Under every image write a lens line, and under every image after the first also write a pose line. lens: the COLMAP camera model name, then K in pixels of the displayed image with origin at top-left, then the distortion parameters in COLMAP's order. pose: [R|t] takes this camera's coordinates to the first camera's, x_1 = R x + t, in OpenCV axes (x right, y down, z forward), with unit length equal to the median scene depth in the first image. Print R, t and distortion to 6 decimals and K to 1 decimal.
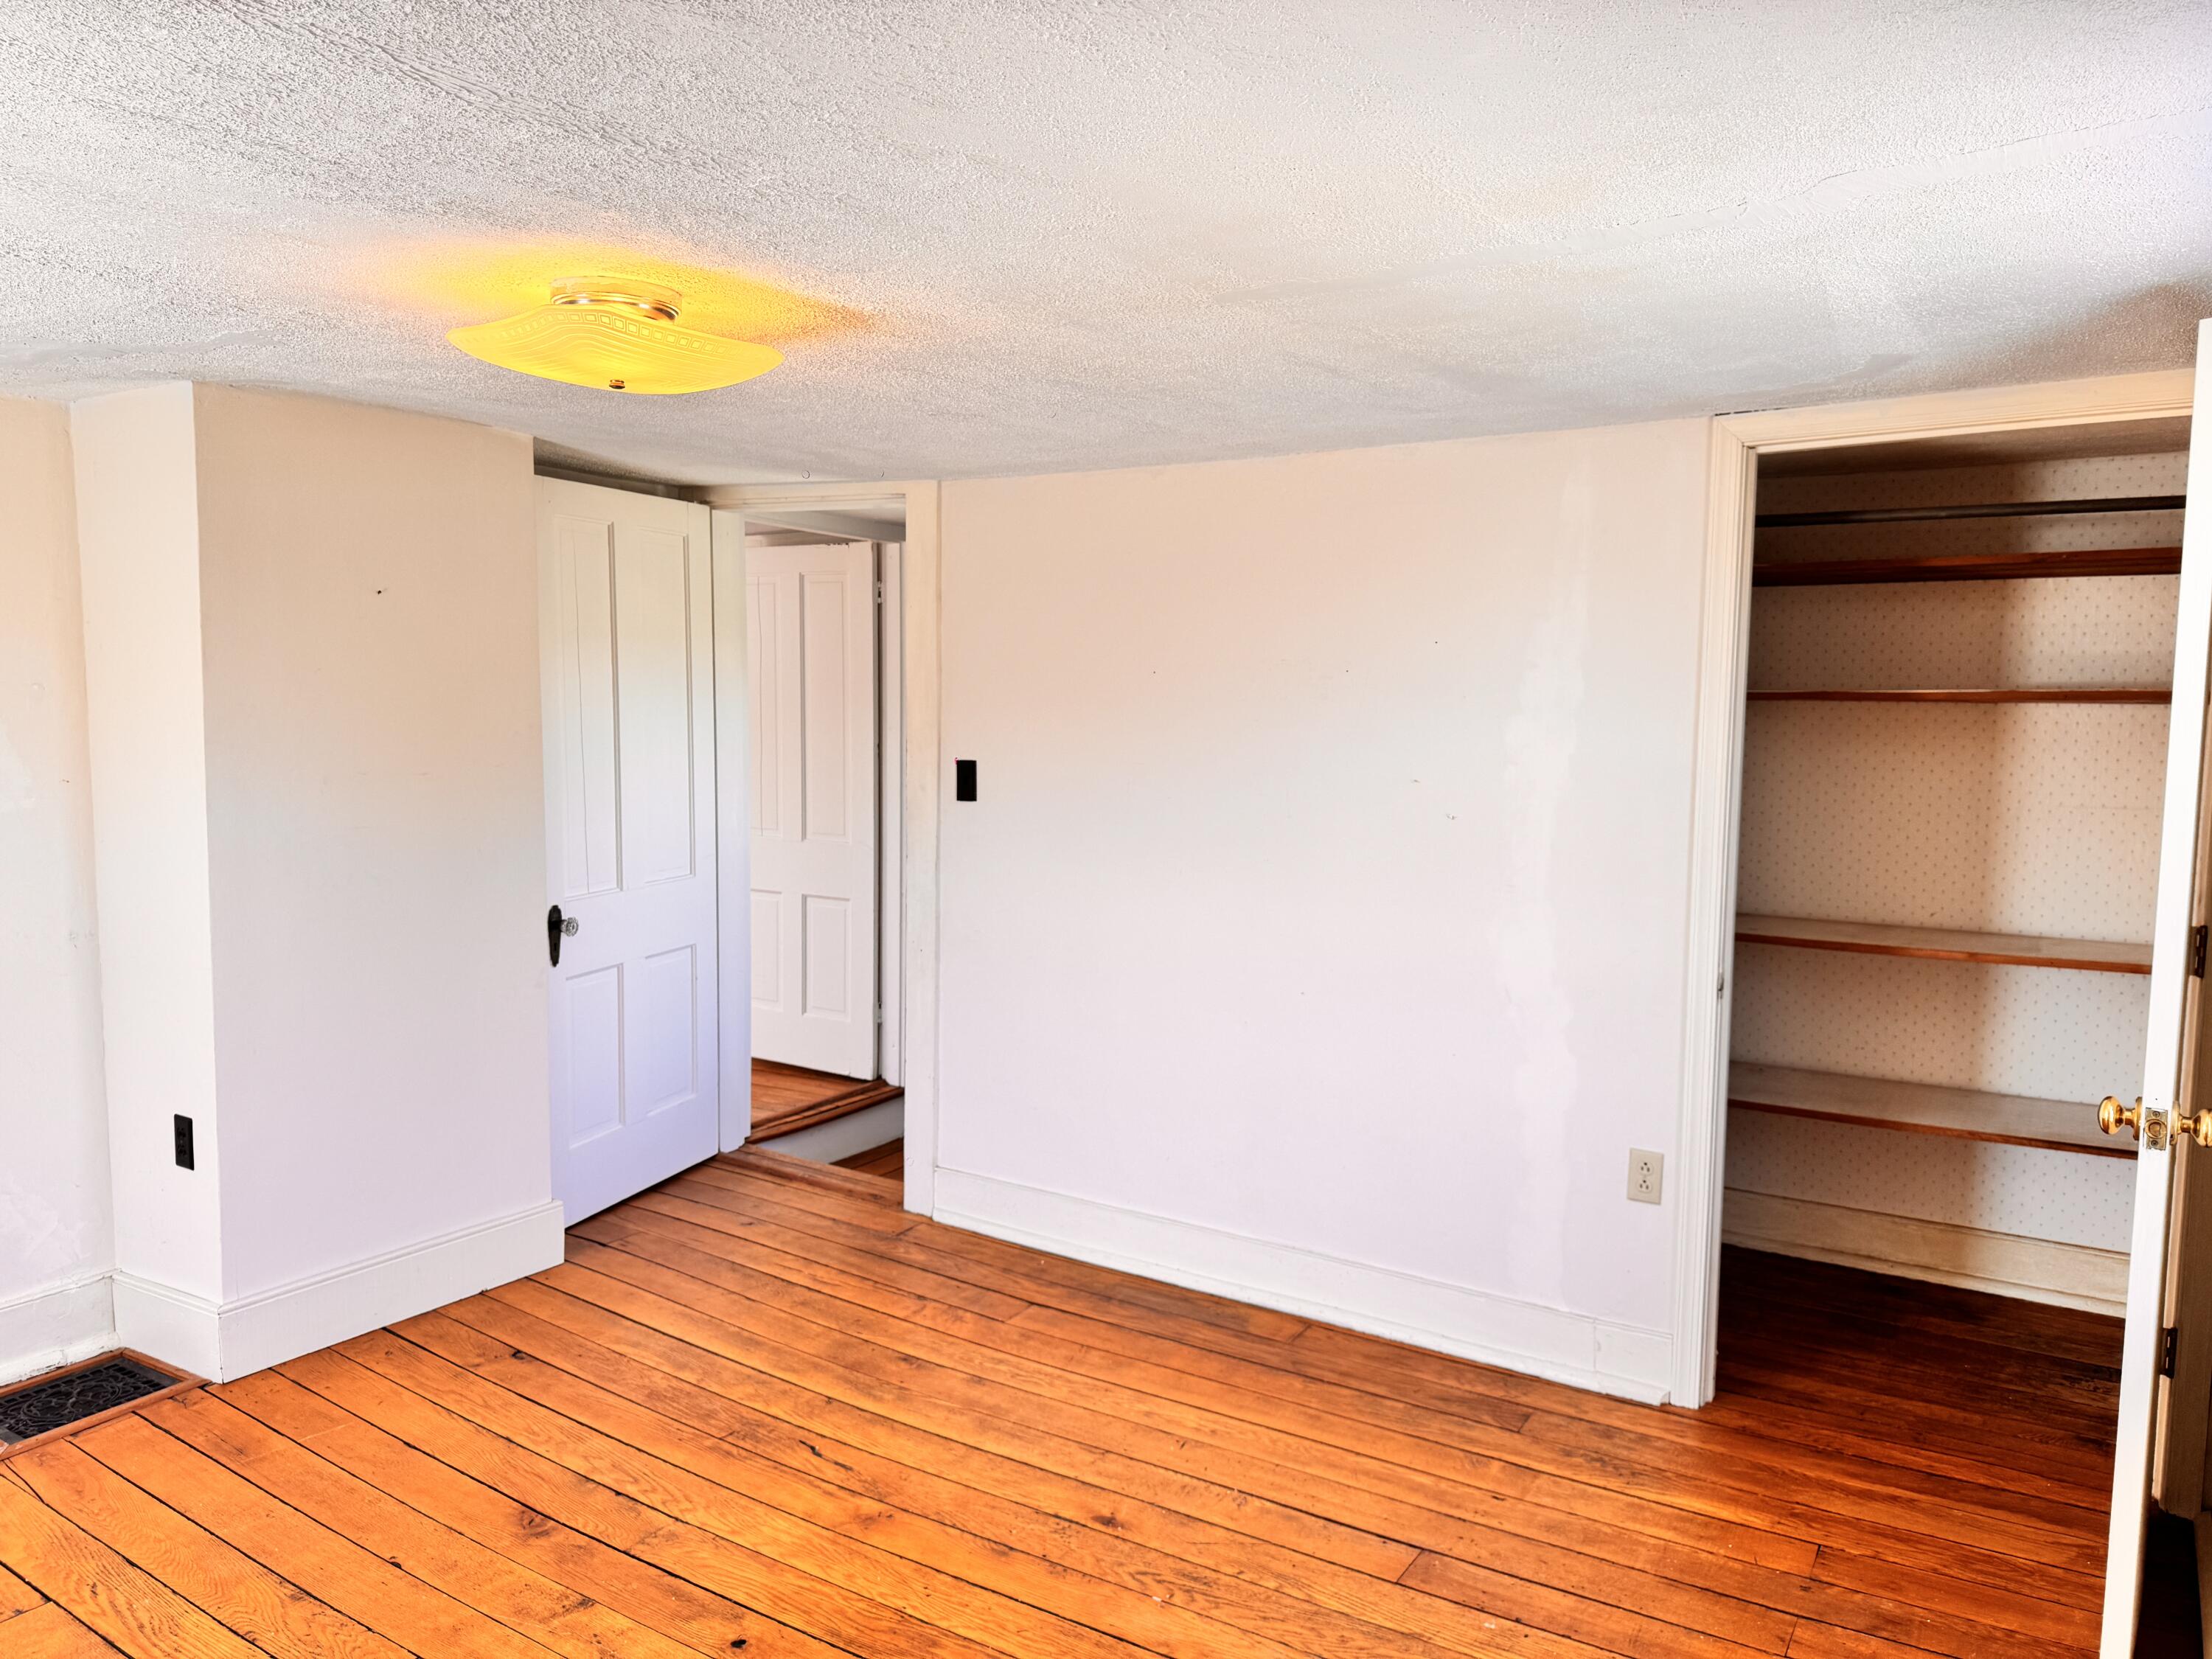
lens RADIAL K [[1564.2, 0, 1107.9], [0, 1564.2, 835.6], [0, 0, 1]] dist [0.012672, -0.027559]
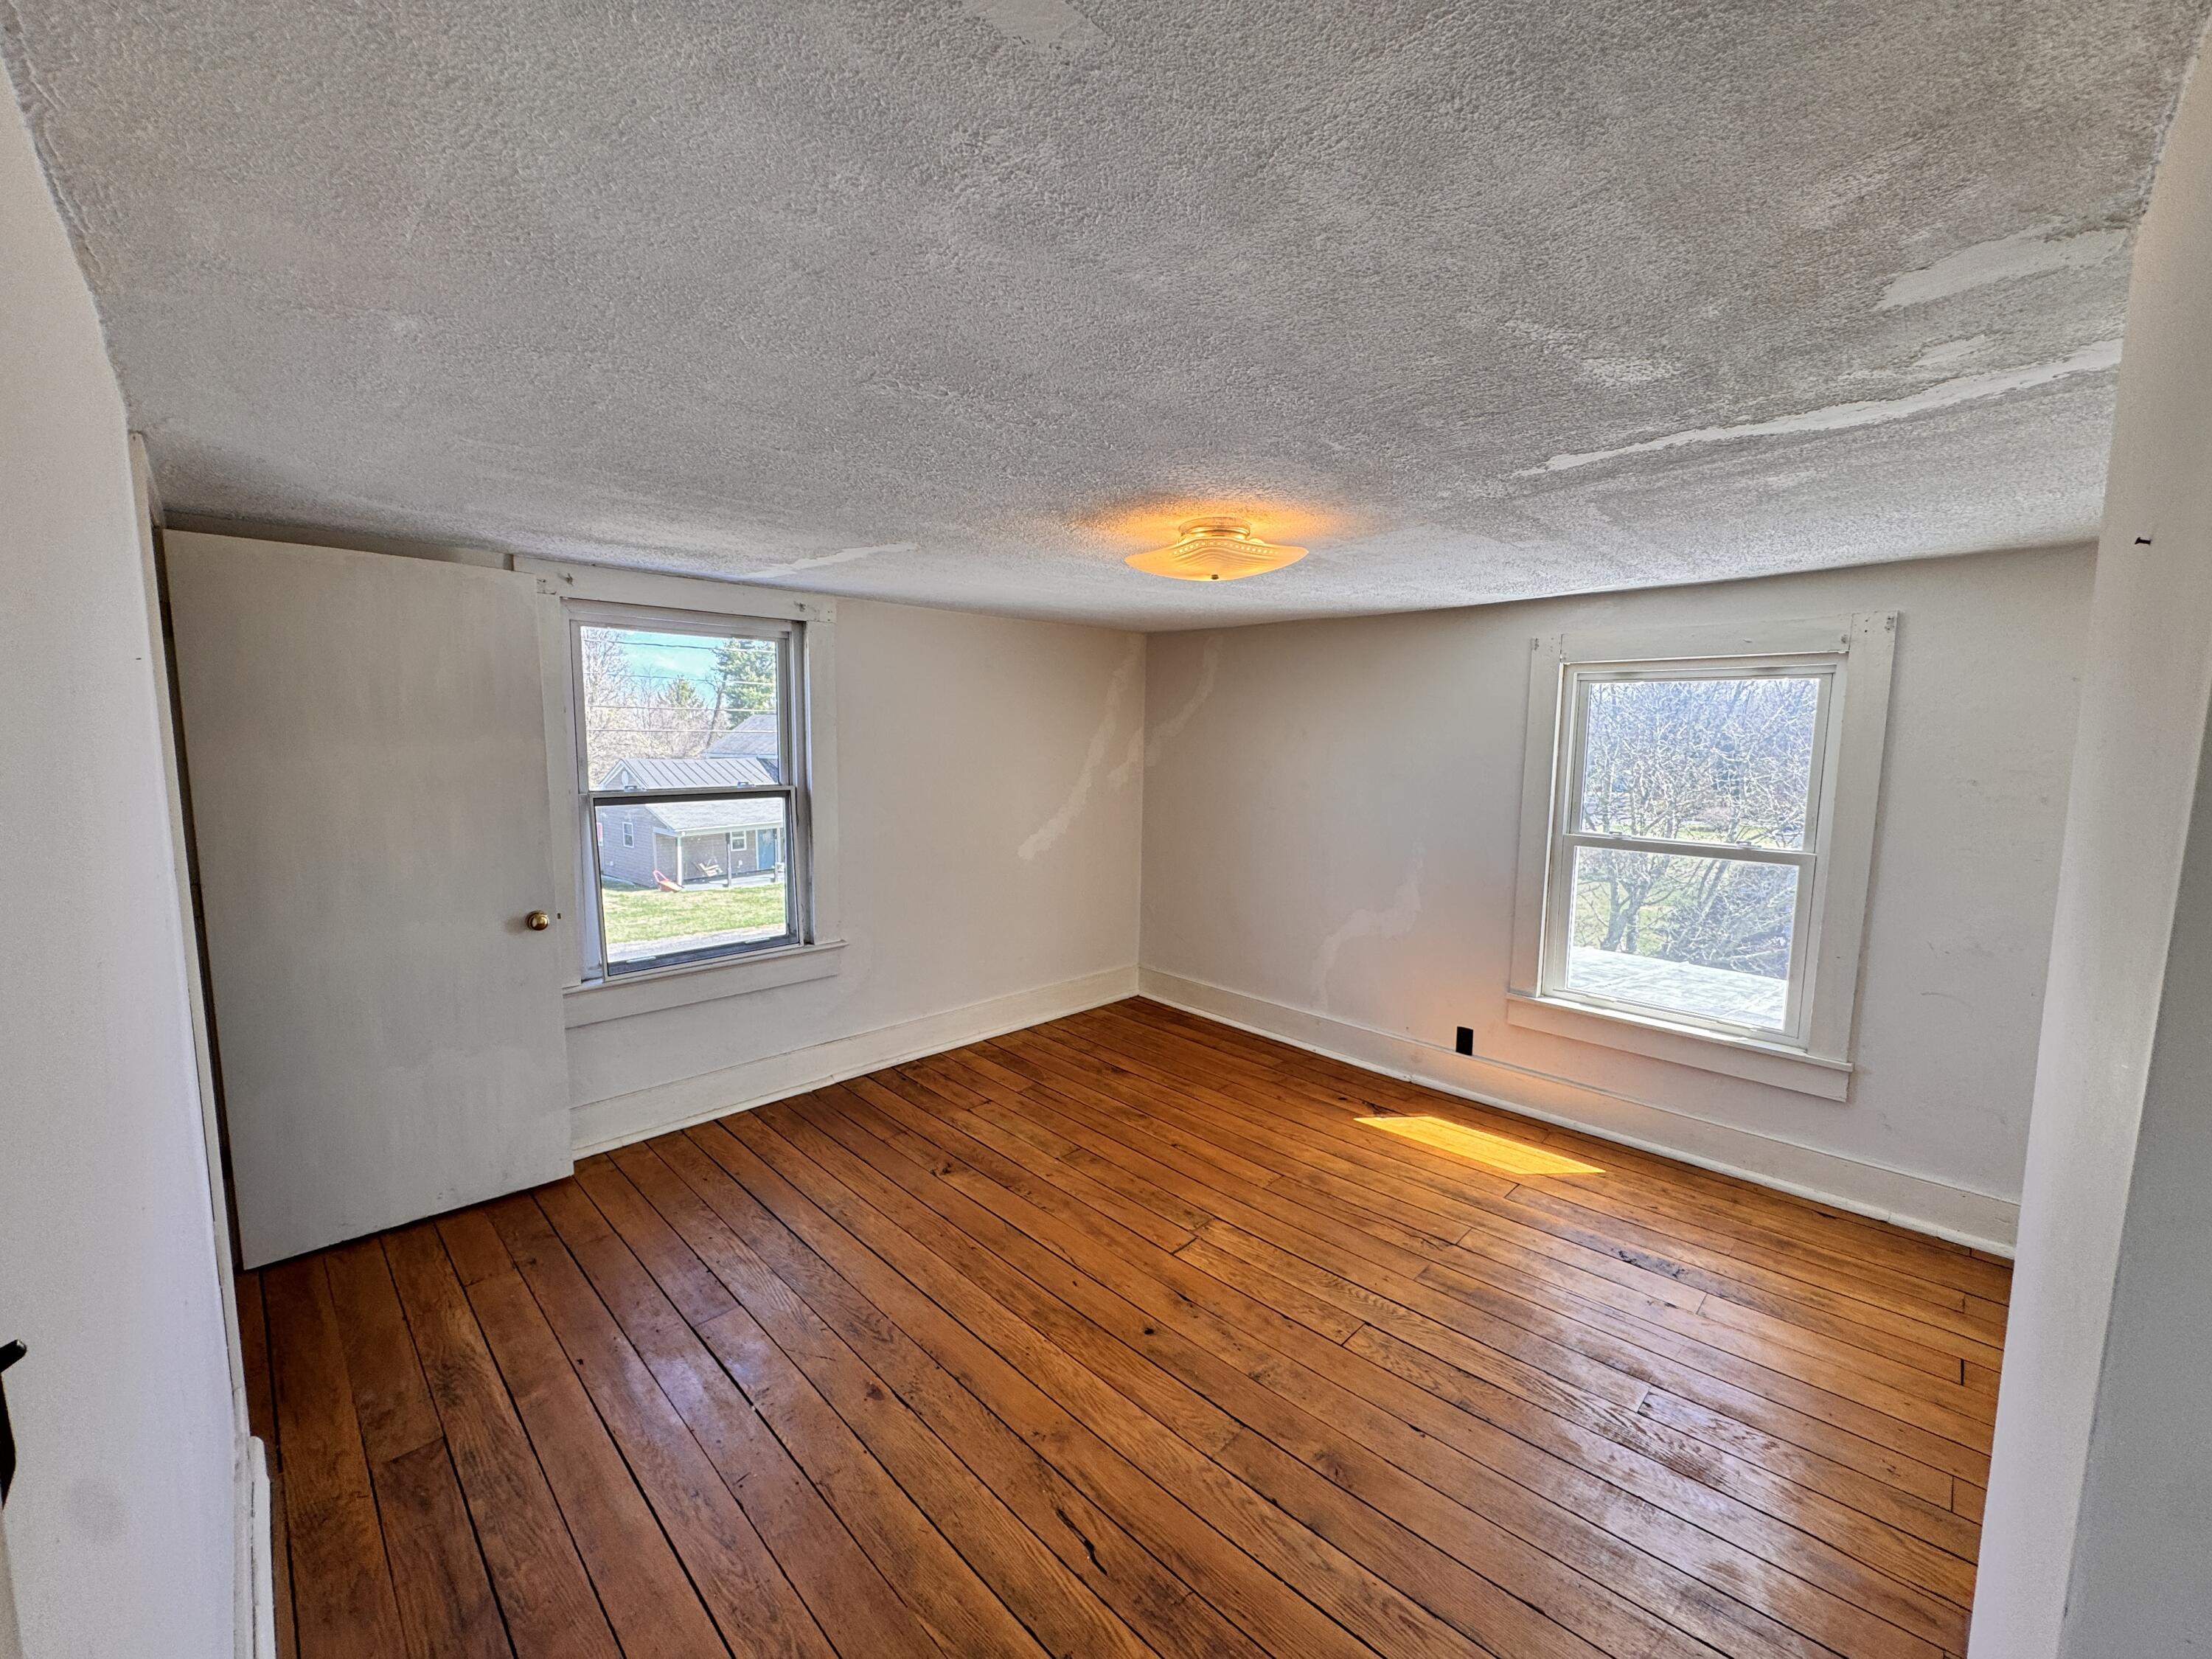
lens RADIAL K [[877.7, 0, 1106.2], [0, 877.7, 824.3], [0, 0, 1]] dist [-0.021686, 0.006531]
pose [[-0.976461, -0.041953, 0.211573, -0.310907], [0.000437, 0.980515, 0.196444, -0.153998], [-0.215692, 0.191913, -0.957417, 1.526168]]
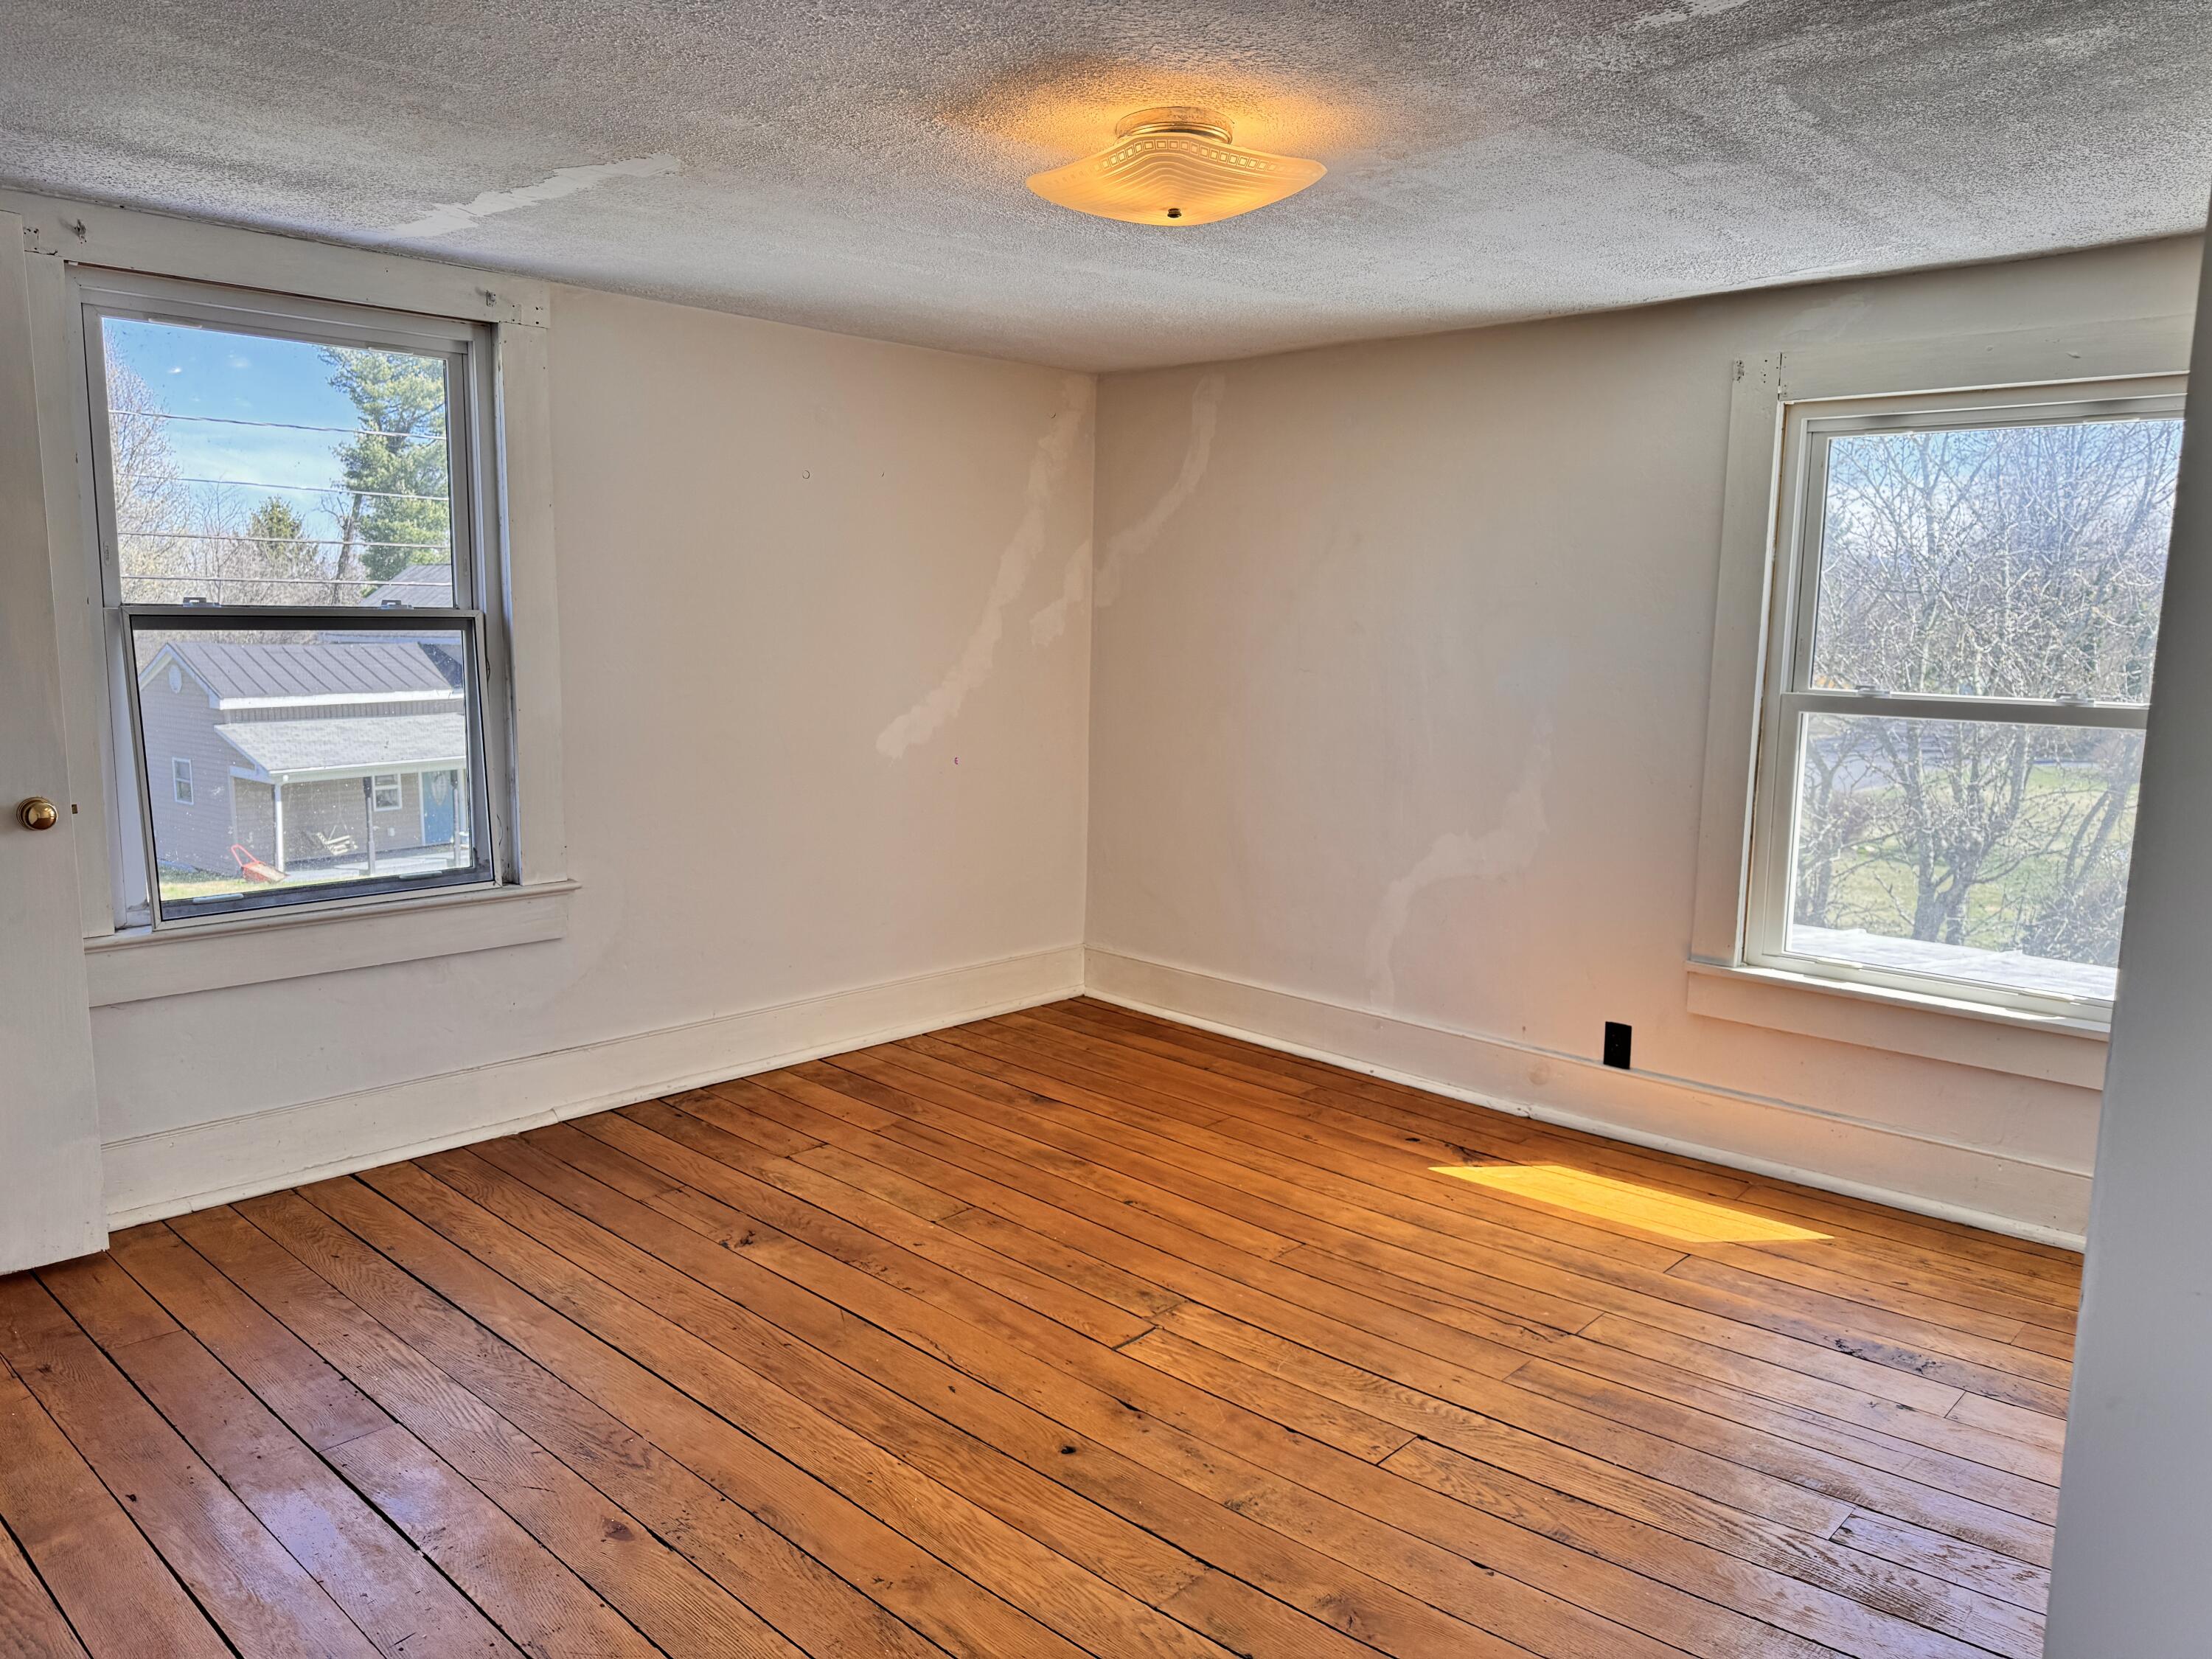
lens RADIAL K [[1564.2, 0, 1107.9], [0, 1564.2, 835.6], [0, 0, 1]] dist [0.012672, -0.027559]
pose [[-0.982855, -0.049405, 0.177638, -0.361061], [-0.006722, 0.972393, 0.233250, -0.089266], [-0.184258, 0.228057, -0.956054, 1.605745]]
